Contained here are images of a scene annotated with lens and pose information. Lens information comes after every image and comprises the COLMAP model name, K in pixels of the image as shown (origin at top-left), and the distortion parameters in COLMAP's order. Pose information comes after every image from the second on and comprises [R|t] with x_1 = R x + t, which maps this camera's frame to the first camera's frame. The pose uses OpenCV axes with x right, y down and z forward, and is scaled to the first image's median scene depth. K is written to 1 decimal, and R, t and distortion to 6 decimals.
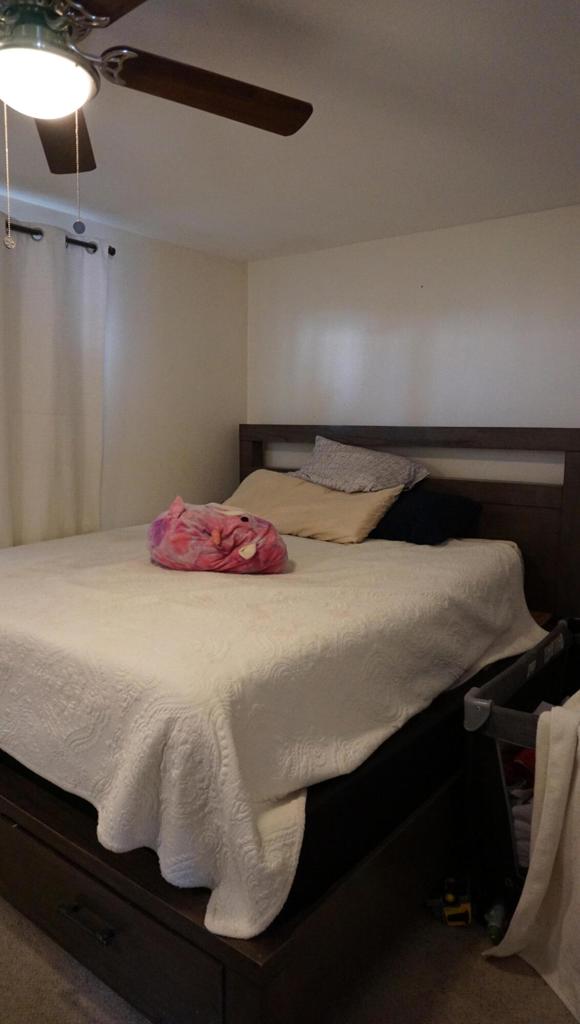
lens RADIAL K [[689.3, 0, 312.9], [0, 689.3, 524.3], [0, 0, 1]] dist [-0.045164, 0.036977]
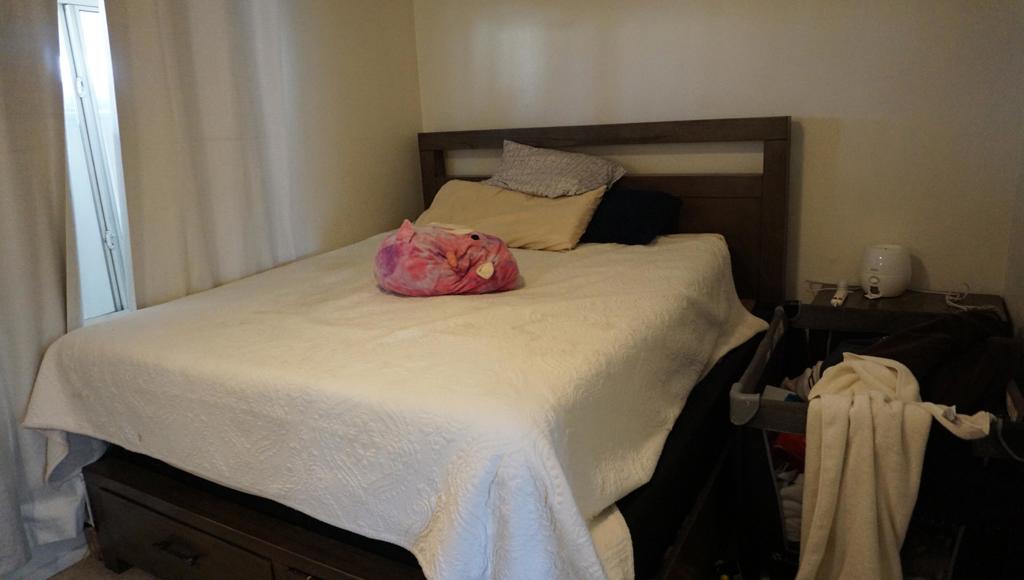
lens RADIAL K [[689.3, 0, 510.1], [0, 689.3, 303.7], [0, 0, 1]] dist [-0.045164, 0.036977]
pose [[0.987130, -0.100901, 0.124068, -0.184024], [0.084901, 0.988120, 0.128106, -0.035609], [-0.135520, -0.115924, 0.983969, 0.035655]]
